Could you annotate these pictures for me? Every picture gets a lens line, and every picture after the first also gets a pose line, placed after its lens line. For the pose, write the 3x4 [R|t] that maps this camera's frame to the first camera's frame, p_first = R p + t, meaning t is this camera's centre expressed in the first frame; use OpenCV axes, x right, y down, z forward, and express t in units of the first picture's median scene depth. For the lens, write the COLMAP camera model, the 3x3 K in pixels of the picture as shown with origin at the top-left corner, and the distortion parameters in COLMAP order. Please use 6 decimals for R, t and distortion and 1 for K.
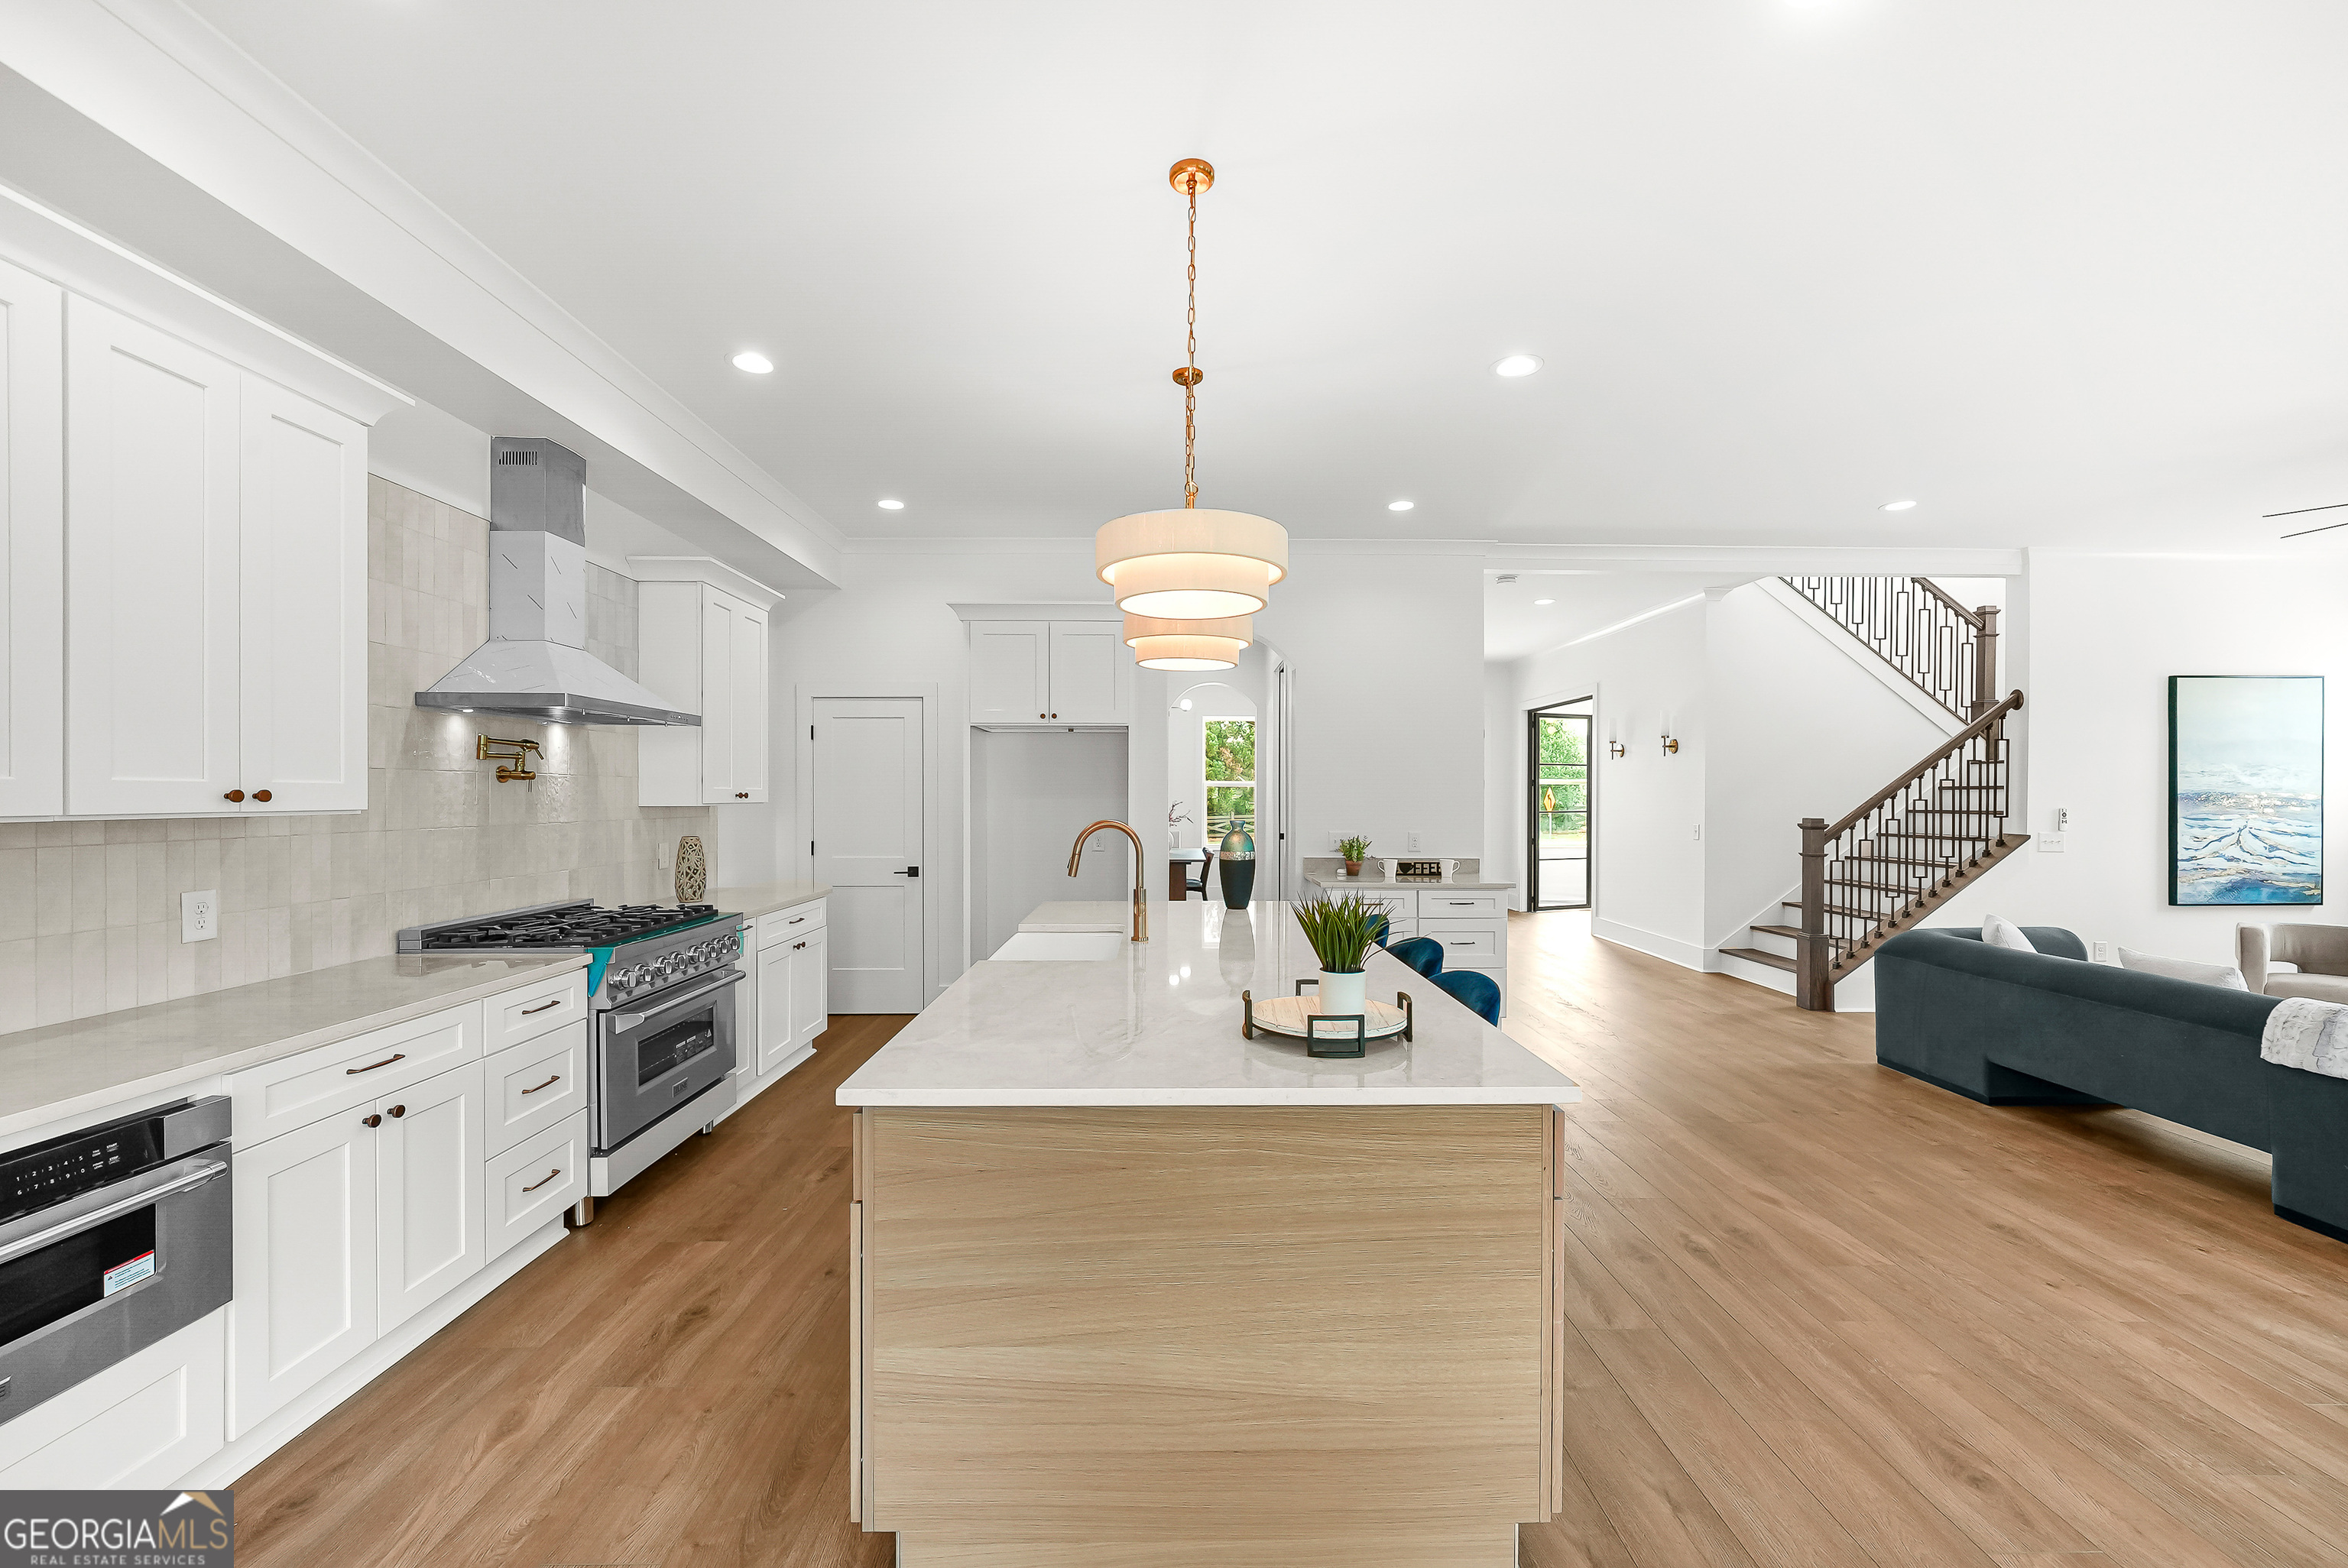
lens RADIAL K [[911.4, 0, 1190.3], [0, 911.4, 795.2], [0, 0, 1]] dist [-0.008228, 0.002561]
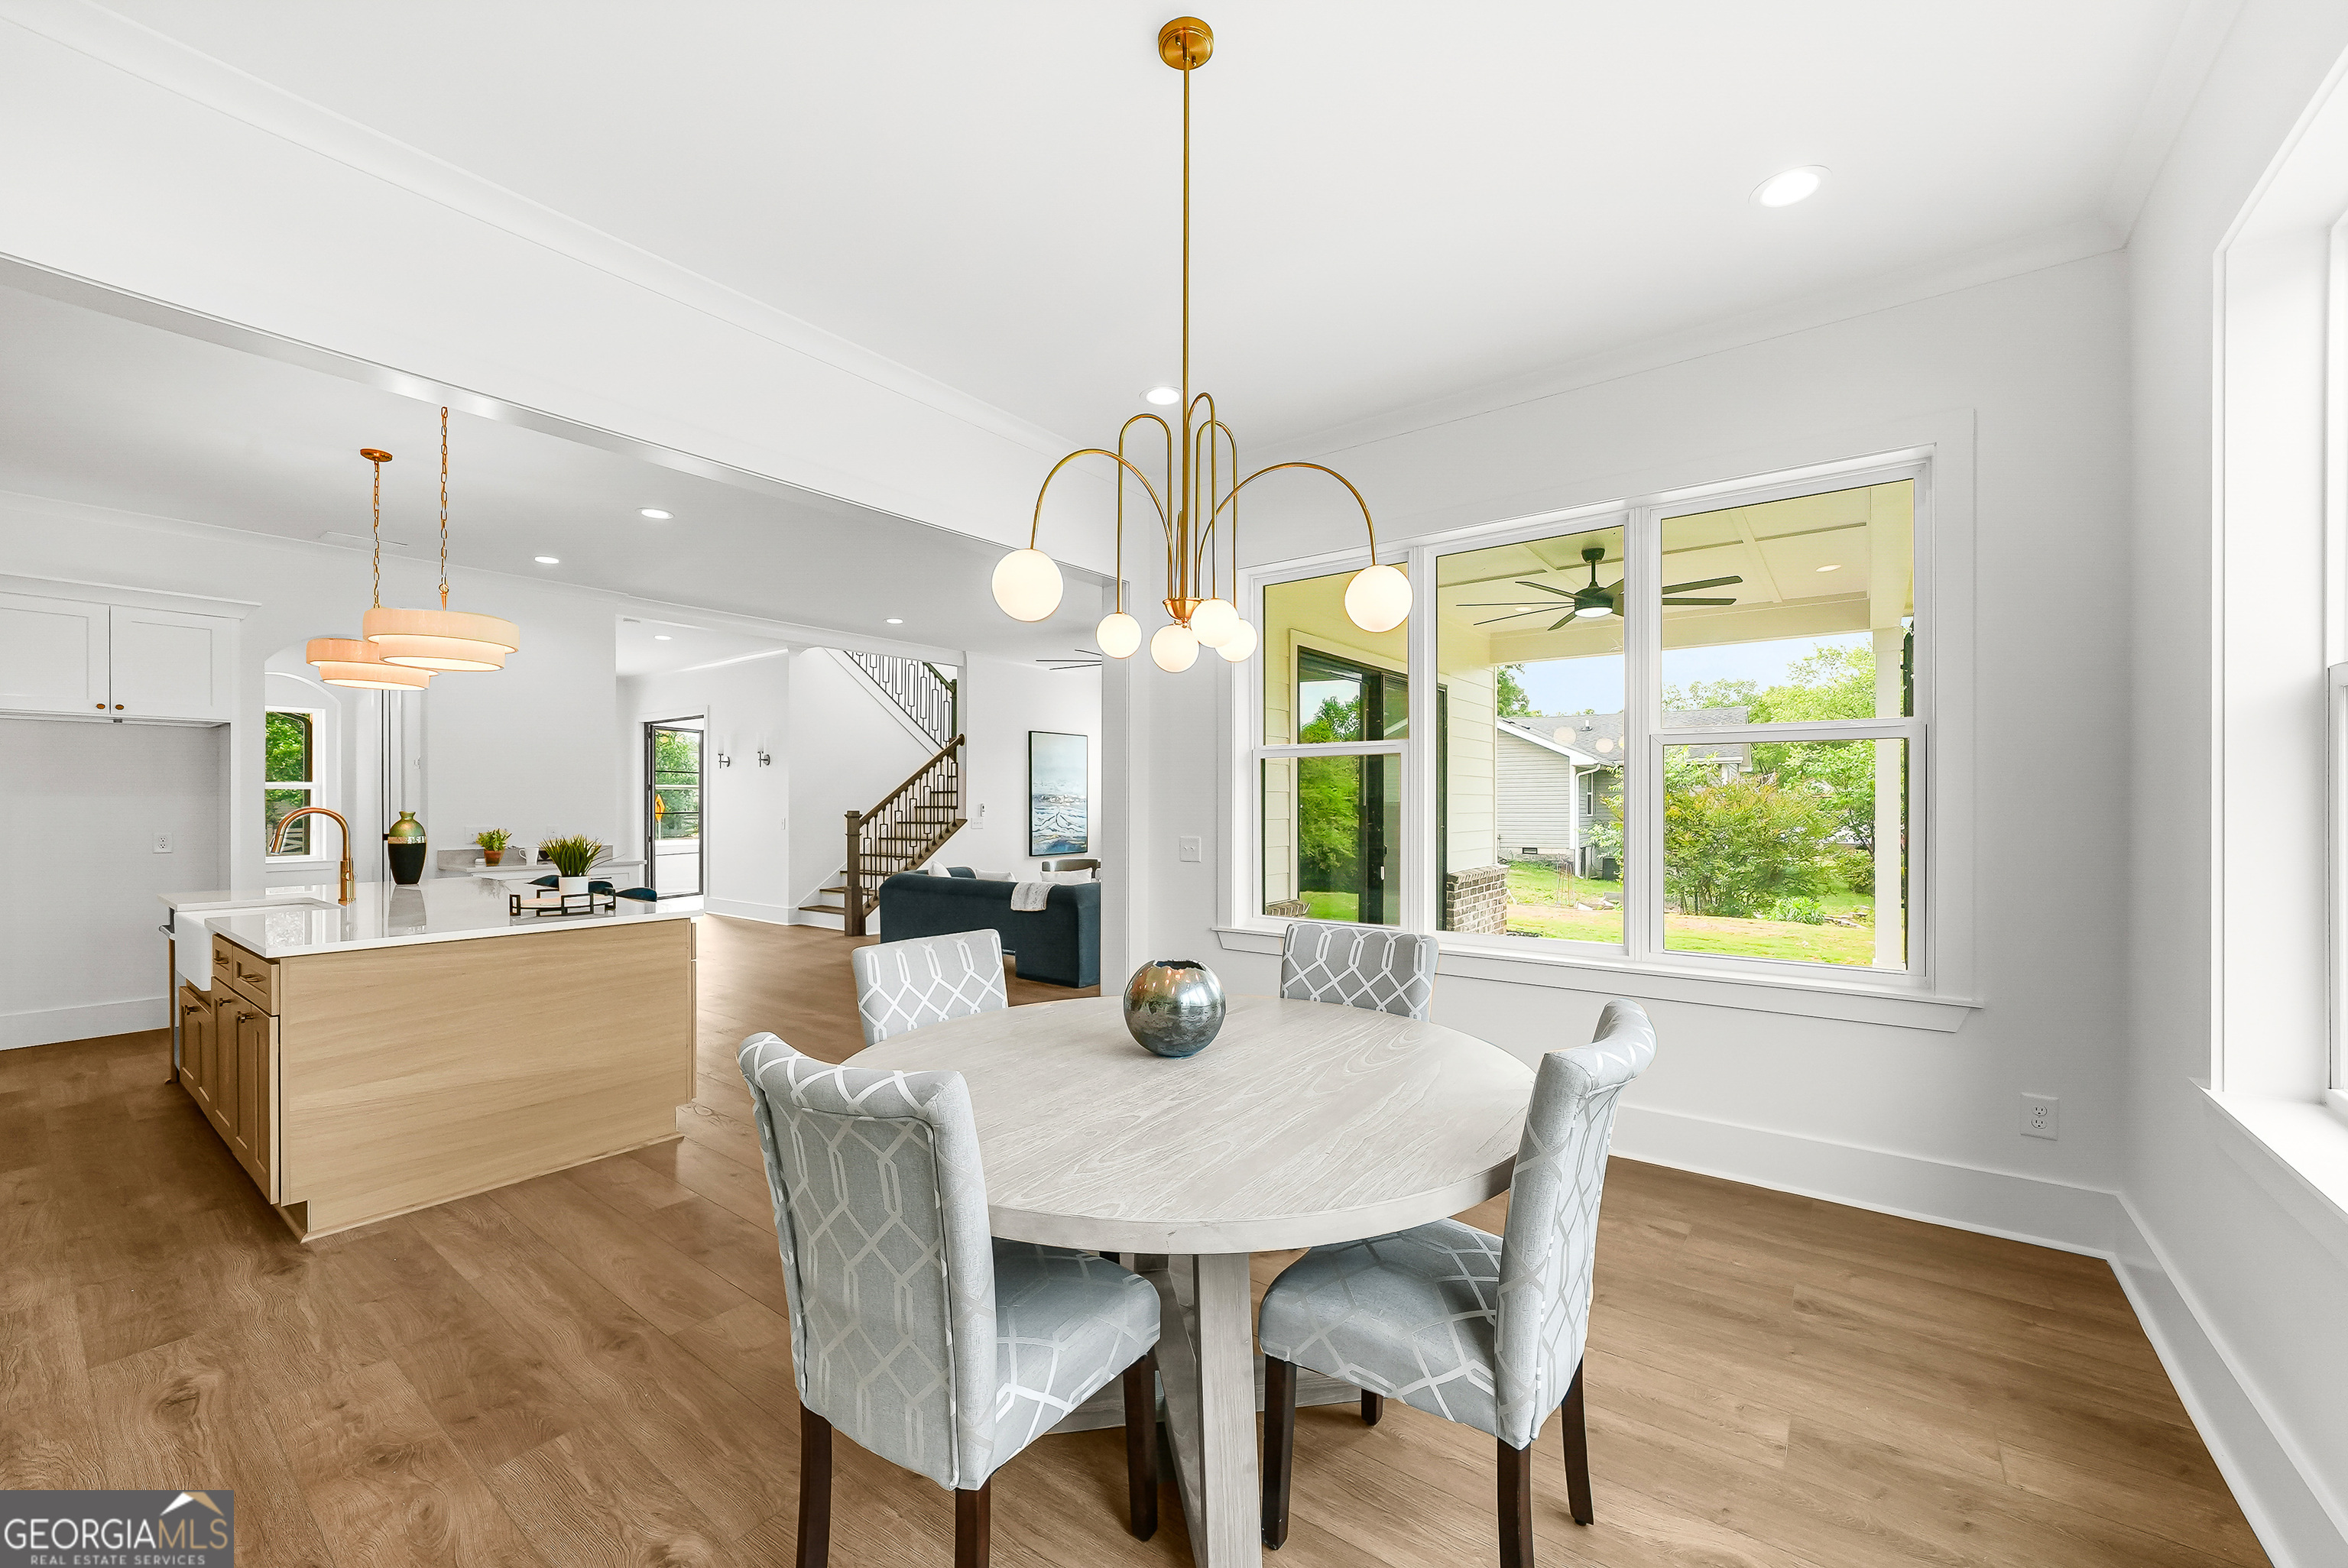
lens RADIAL K [[911.4, 0, 1161.7], [0, 911.4, 802.6], [0, 0, 1]] dist [-0.008228, 0.002561]
pose [[0.634201, -0.002743, 0.773164, -0.168422], [0.003879, 0.999992, 0.000367, 0.013215], [-0.773159, 0.002766, 0.634207, -0.372208]]
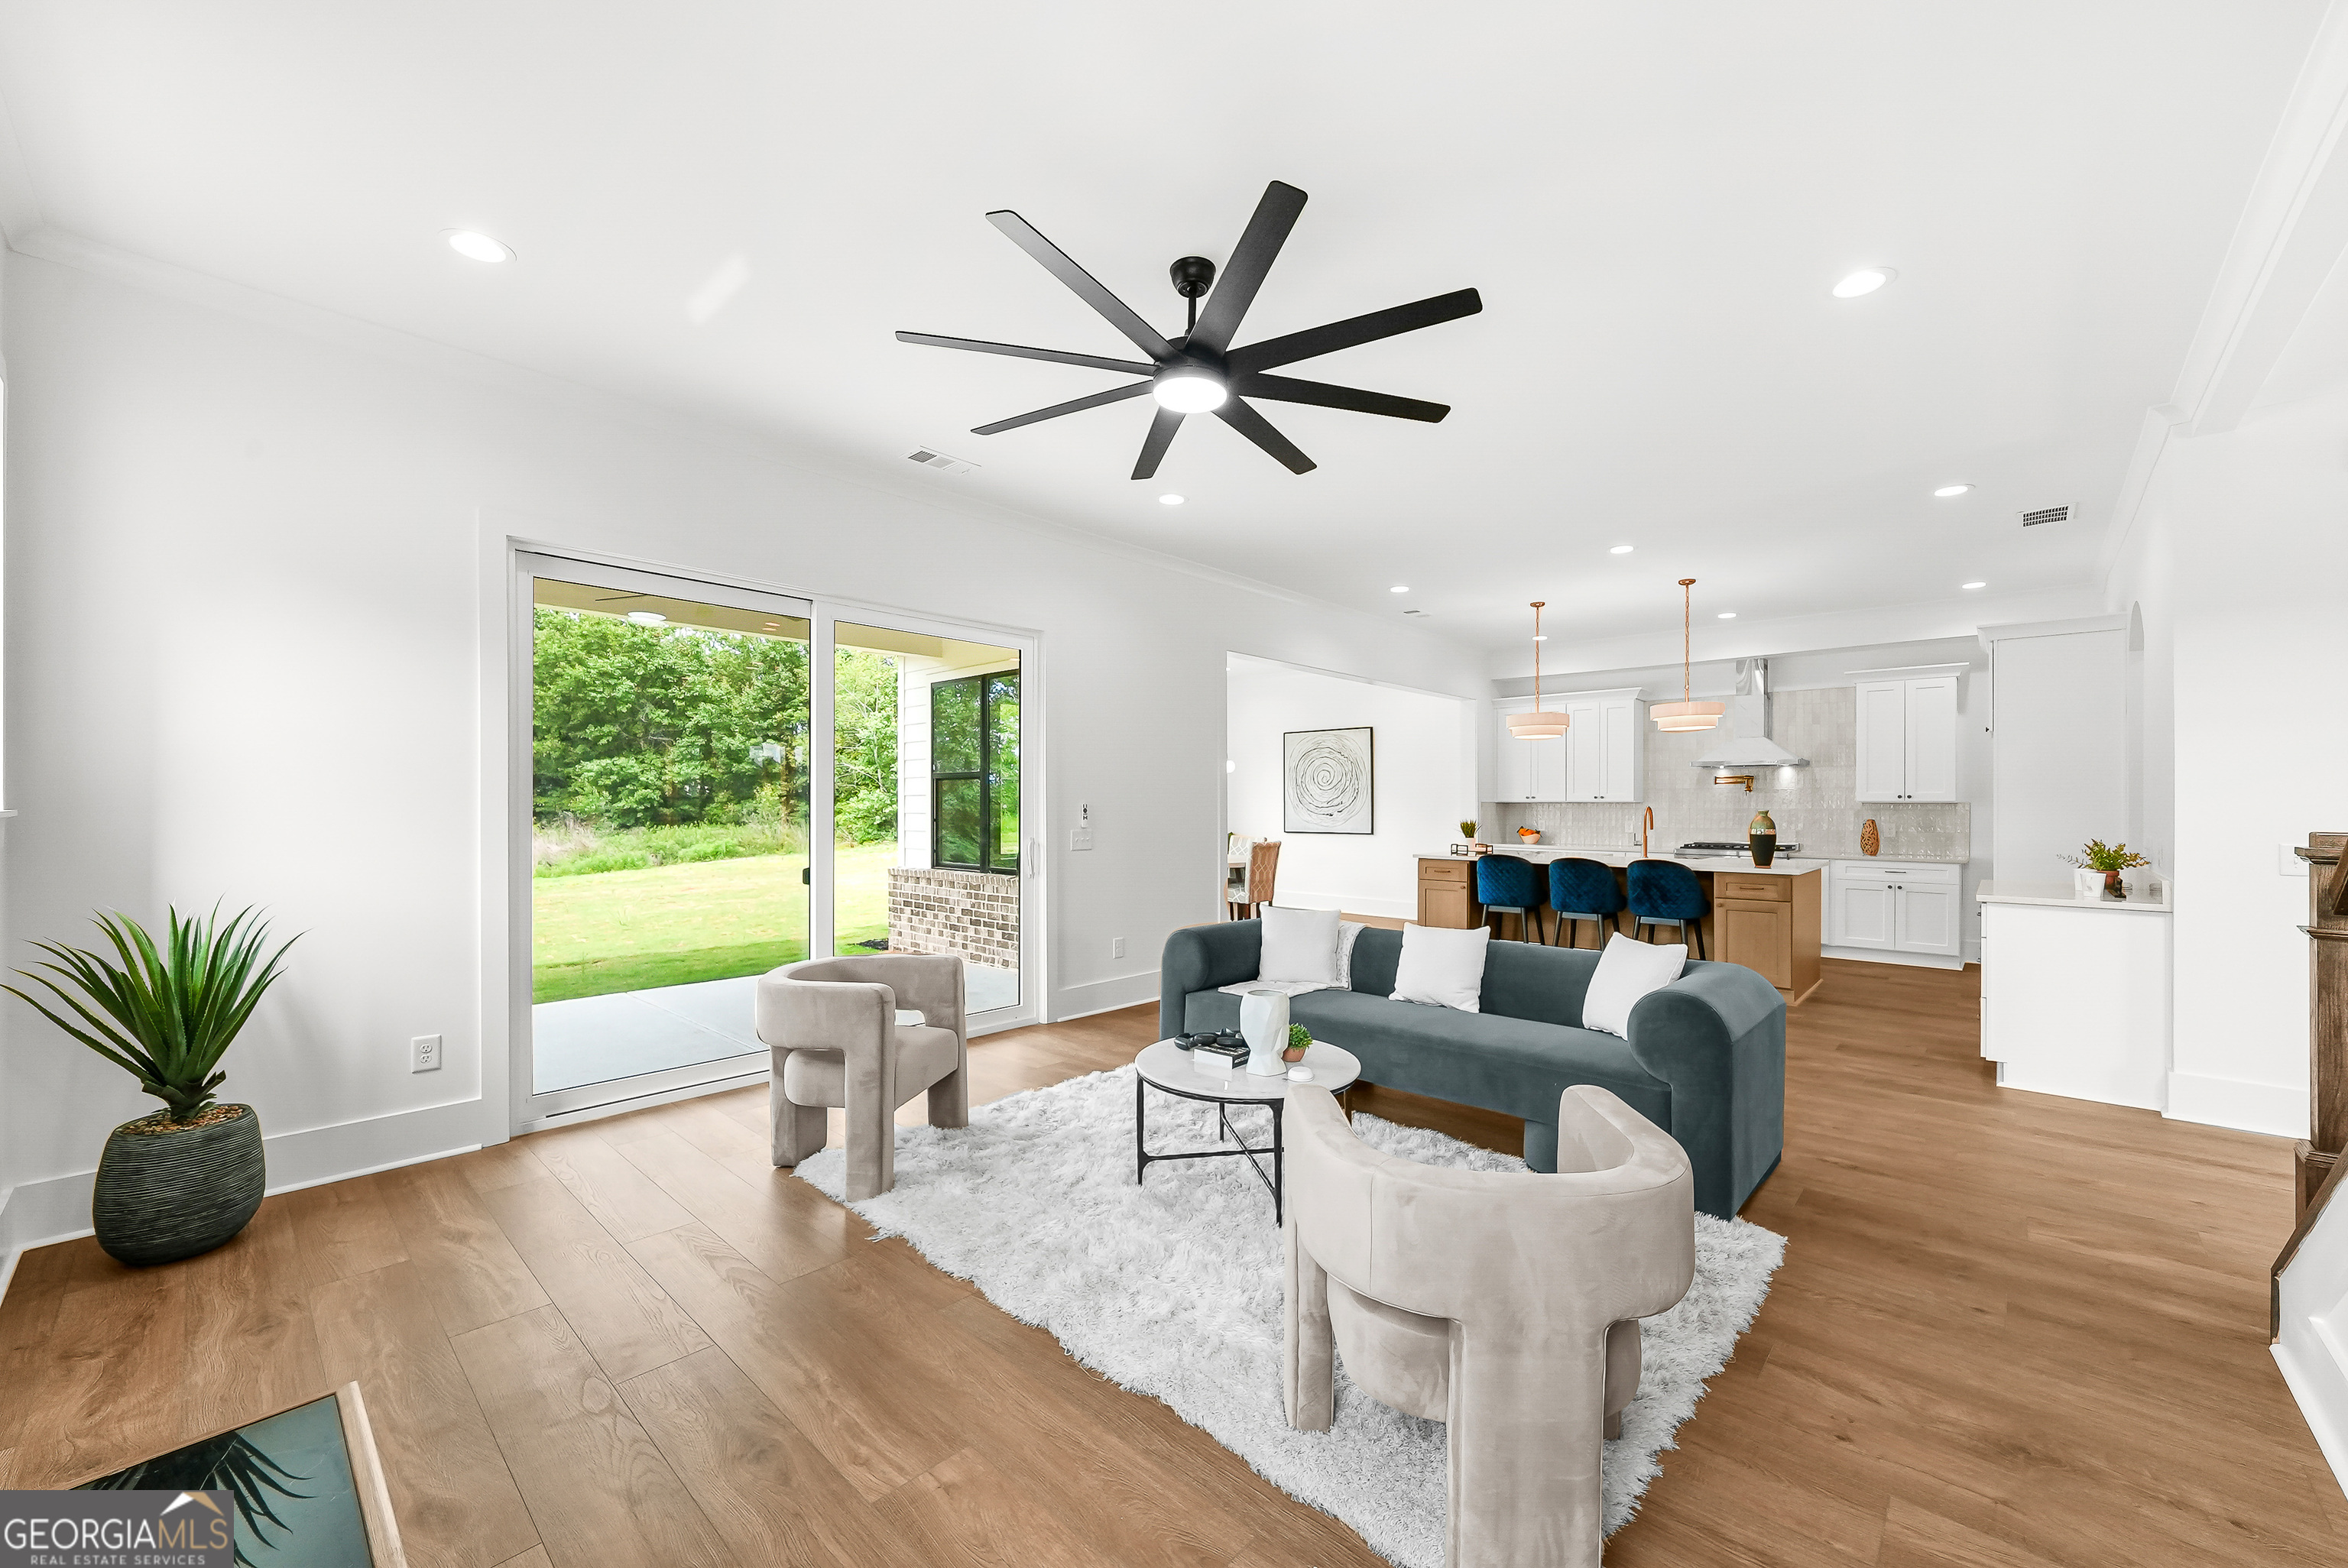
lens RADIAL K [[911.4, 0, 1177.5], [0, 911.4, 804.4], [0, 0, 1]] dist [-0.008228, 0.002561]
pose [[-0.690394, 0.000175, -0.723433, 1.283414], [-0.002613, 0.999993, 0.002736, 0.010272], [0.723429, 0.003779, -0.690389, 0.912672]]
